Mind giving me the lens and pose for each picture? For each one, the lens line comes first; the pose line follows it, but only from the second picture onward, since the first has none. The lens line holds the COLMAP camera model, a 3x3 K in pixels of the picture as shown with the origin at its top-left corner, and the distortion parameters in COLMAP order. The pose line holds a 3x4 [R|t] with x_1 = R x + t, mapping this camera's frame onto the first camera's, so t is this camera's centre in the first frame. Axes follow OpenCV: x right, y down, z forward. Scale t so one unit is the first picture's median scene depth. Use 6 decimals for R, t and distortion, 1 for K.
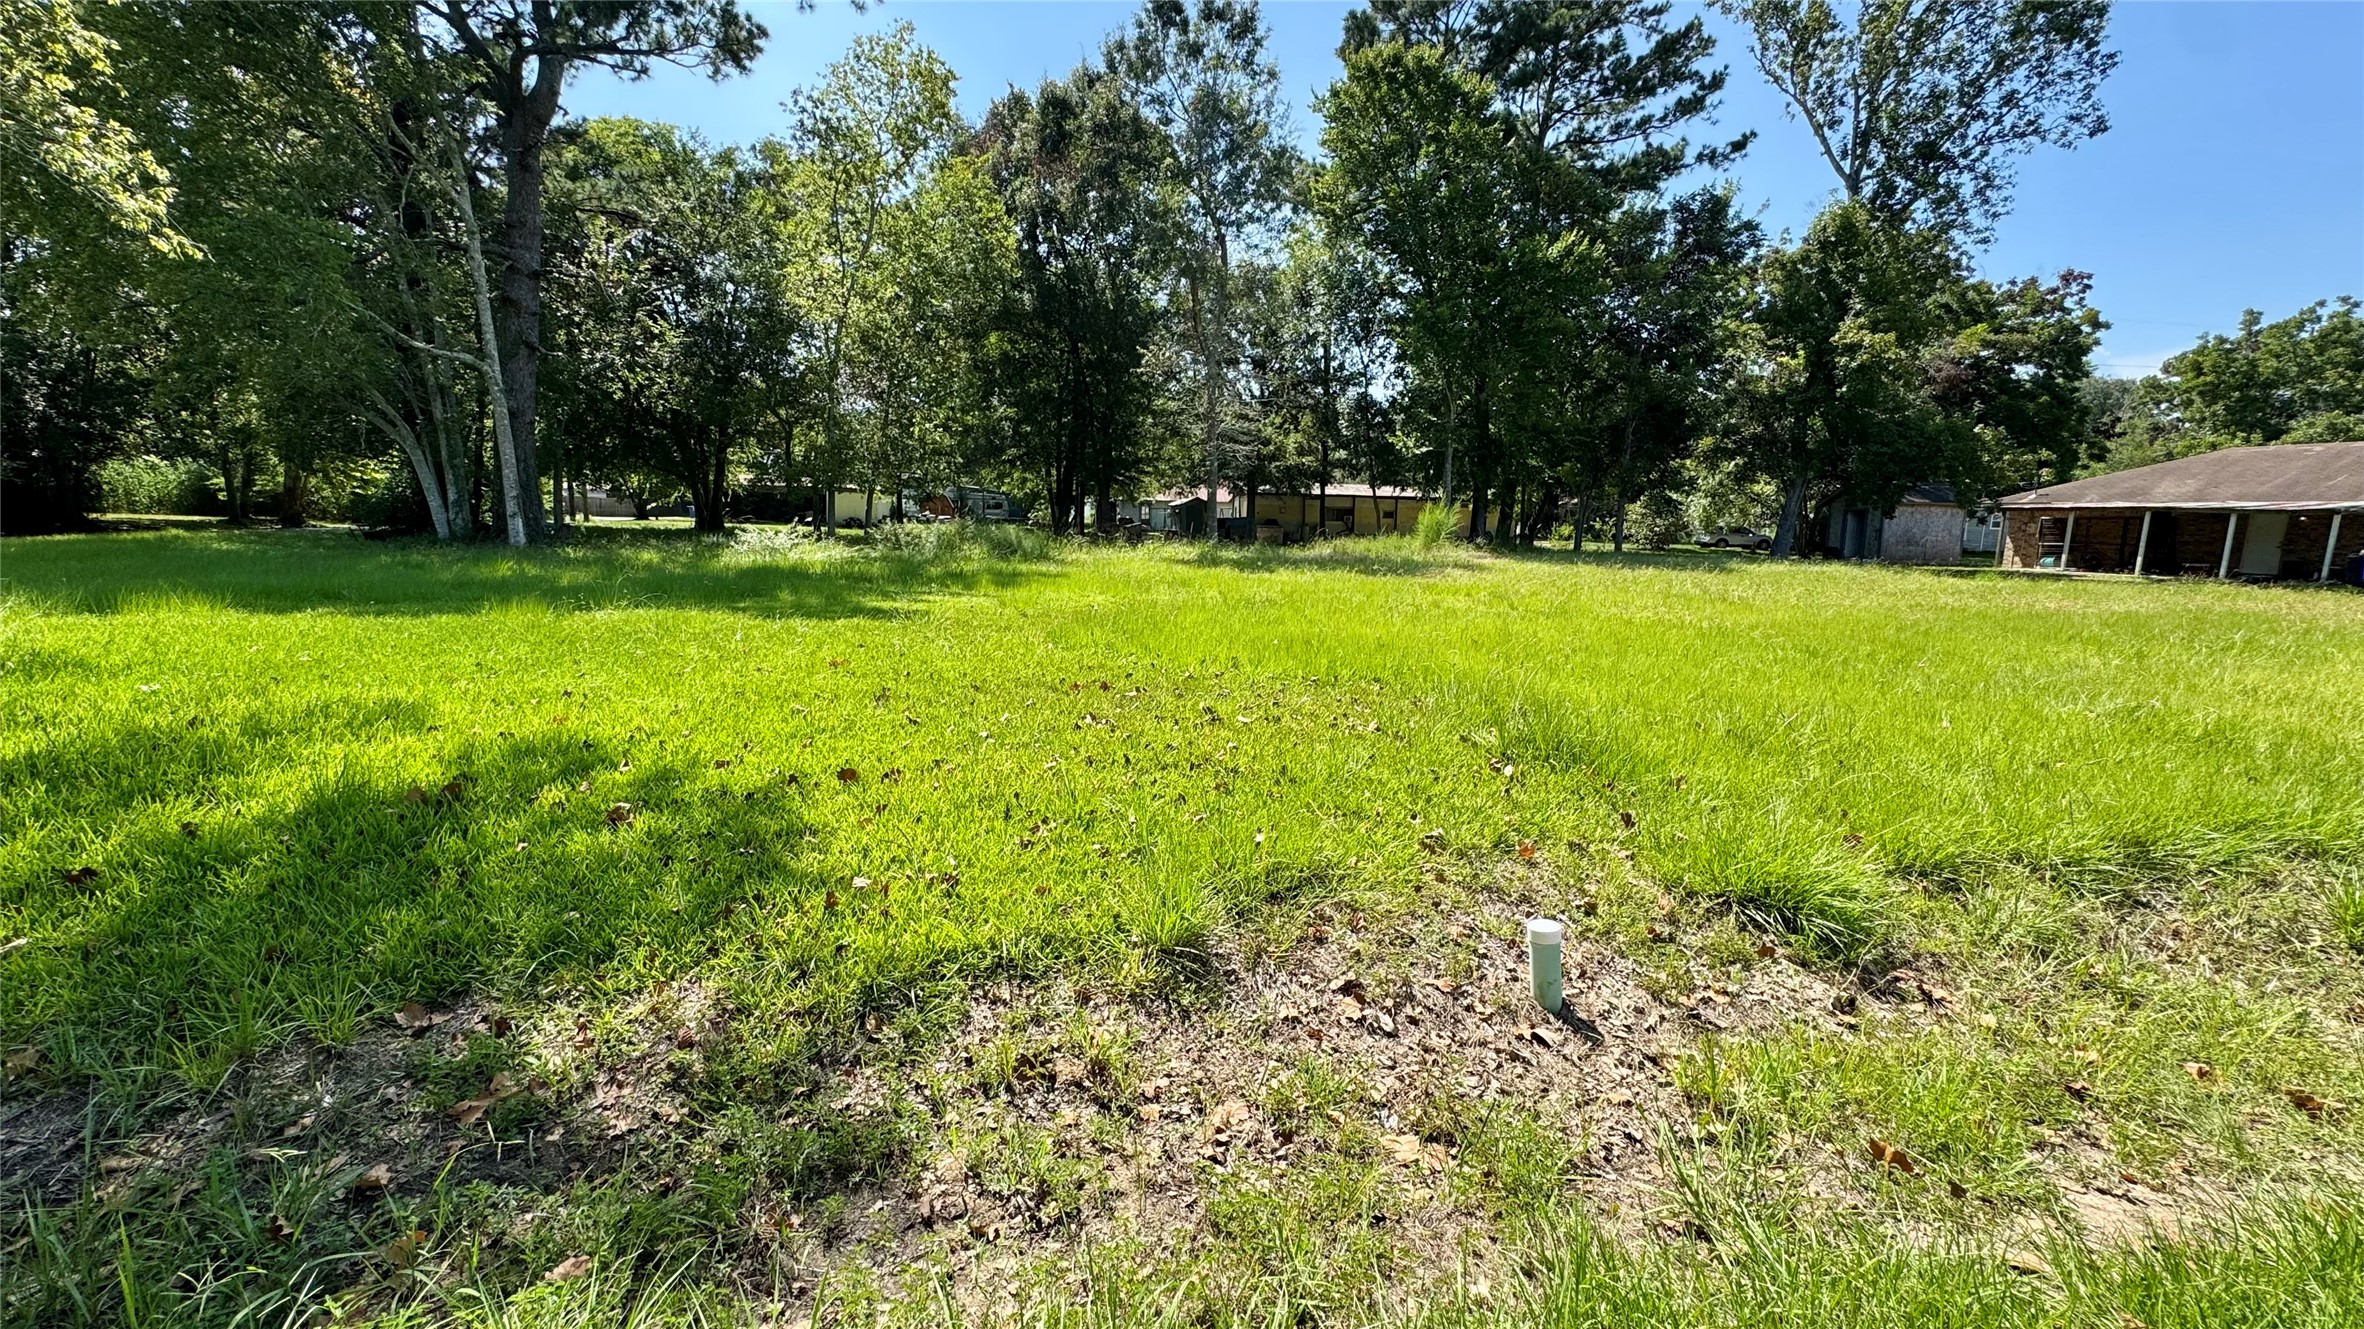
lens RADIAL K [[941.3, 0, 1179.4], [0, 941.3, 665.5], [0, 0, 1]] dist [-0.002237, -0.000120]
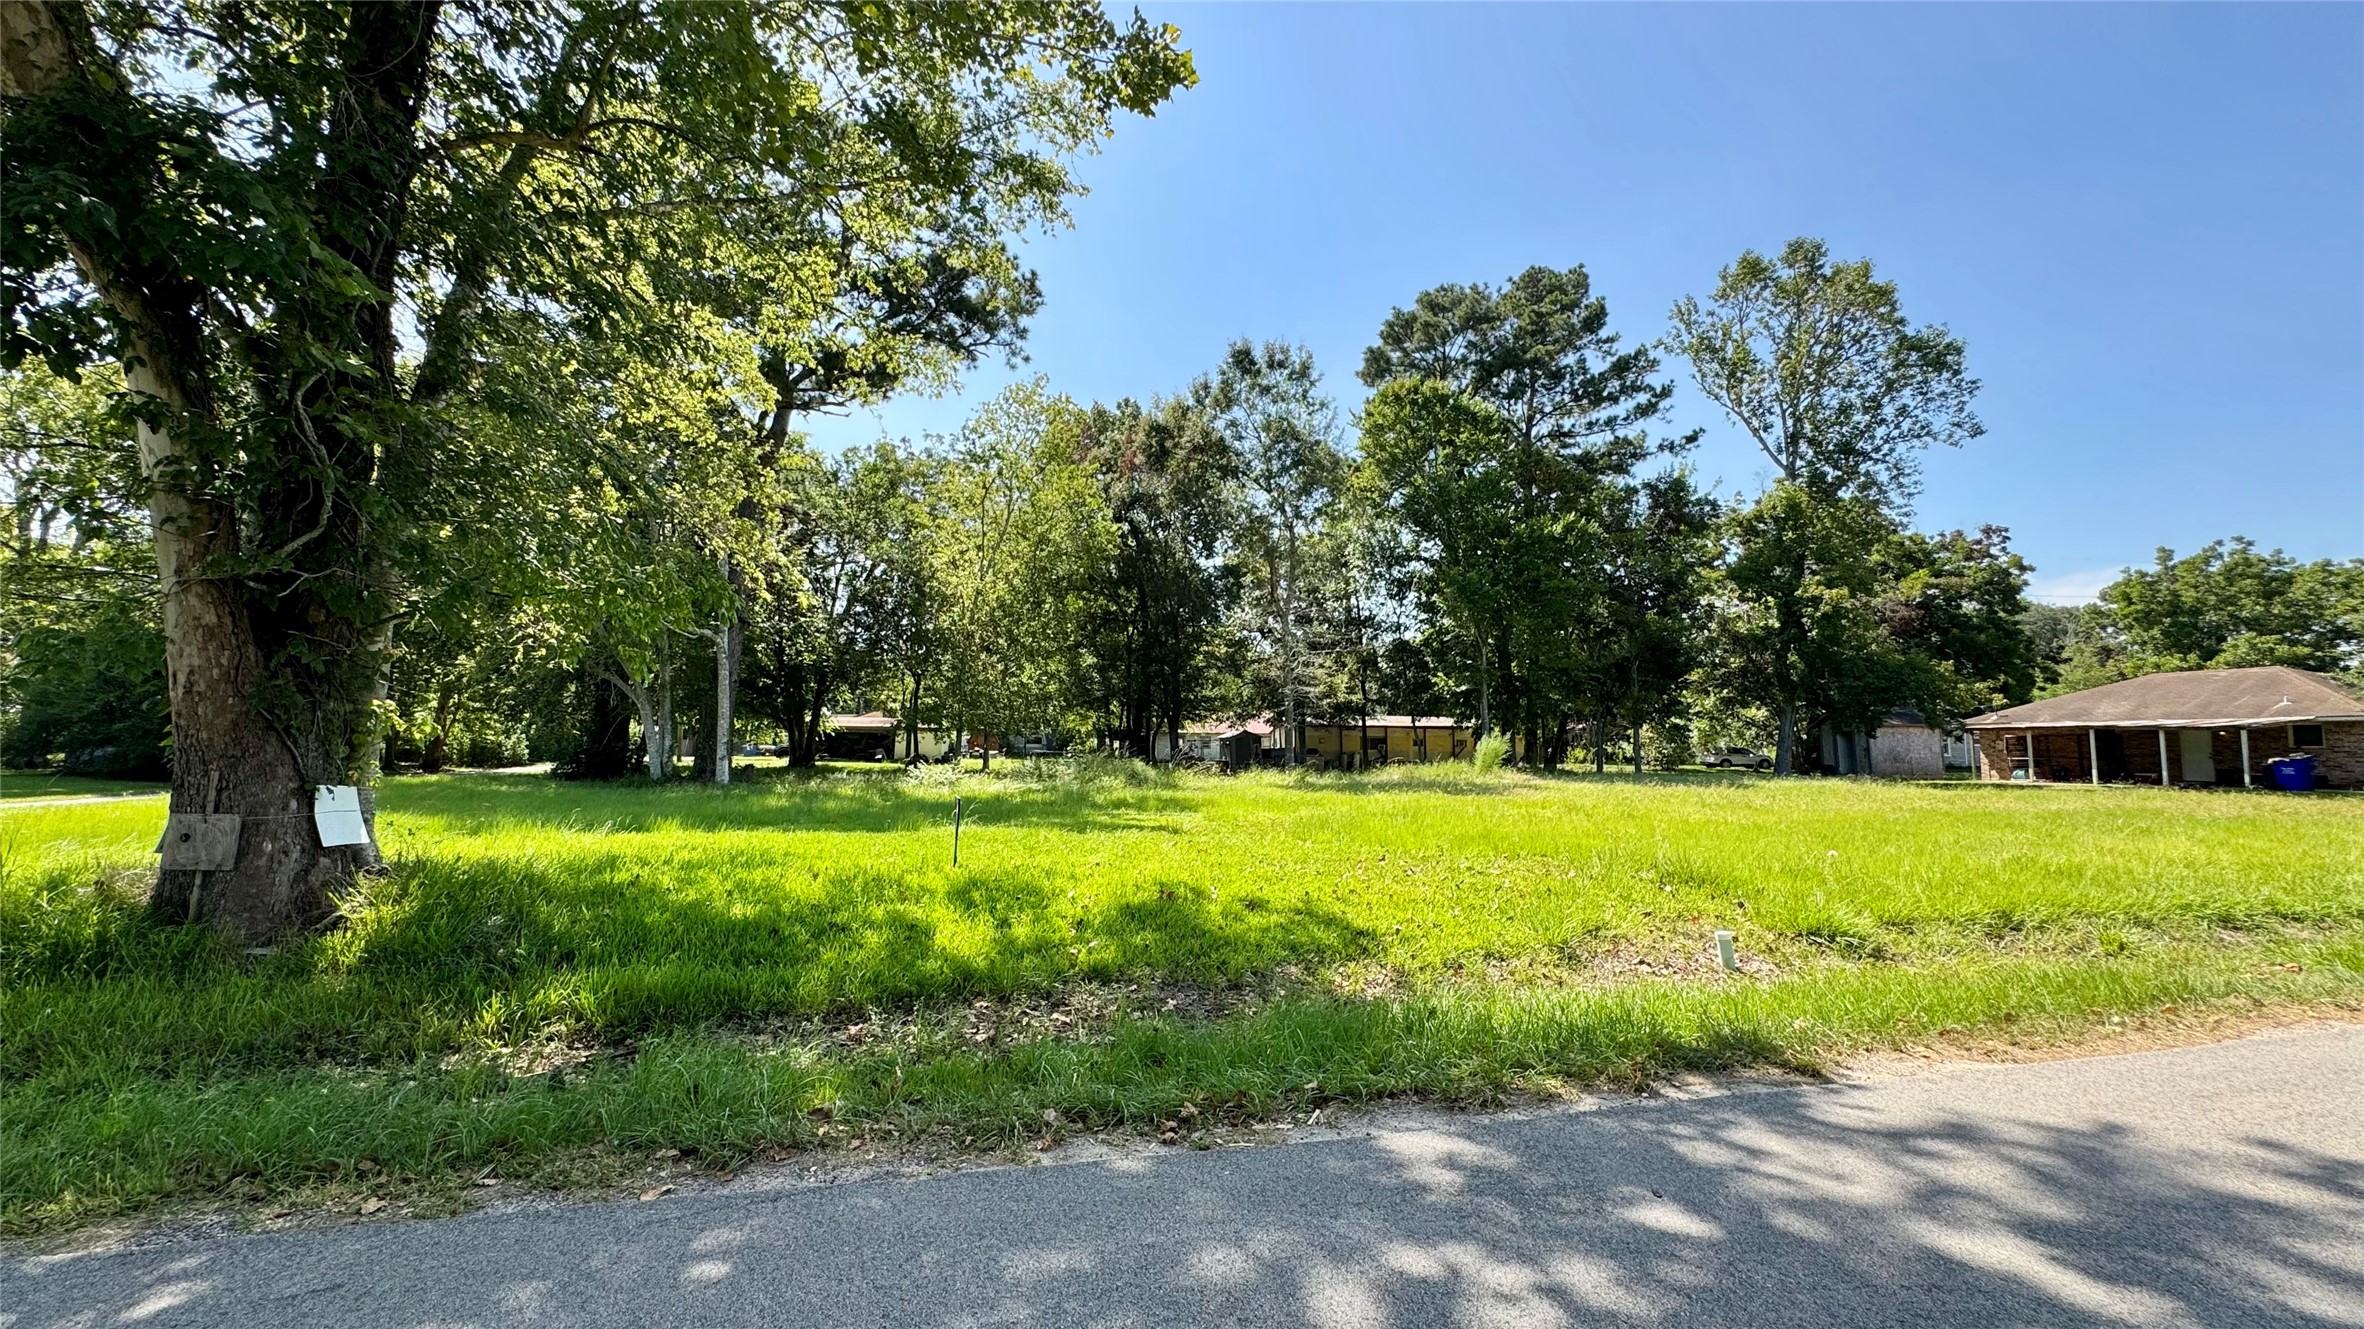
lens RADIAL K [[941.3, 0, 1179.9], [0, 941.3, 665.4], [0, 0, 1]] dist [-0.002237, -0.000120]
pose [[0.999853, -0.016821, 0.003206, -0.107658], [0.017099, 0.970609, -0.240053, 0.020058], [0.000926, 0.240072, 0.970755, -0.159159]]
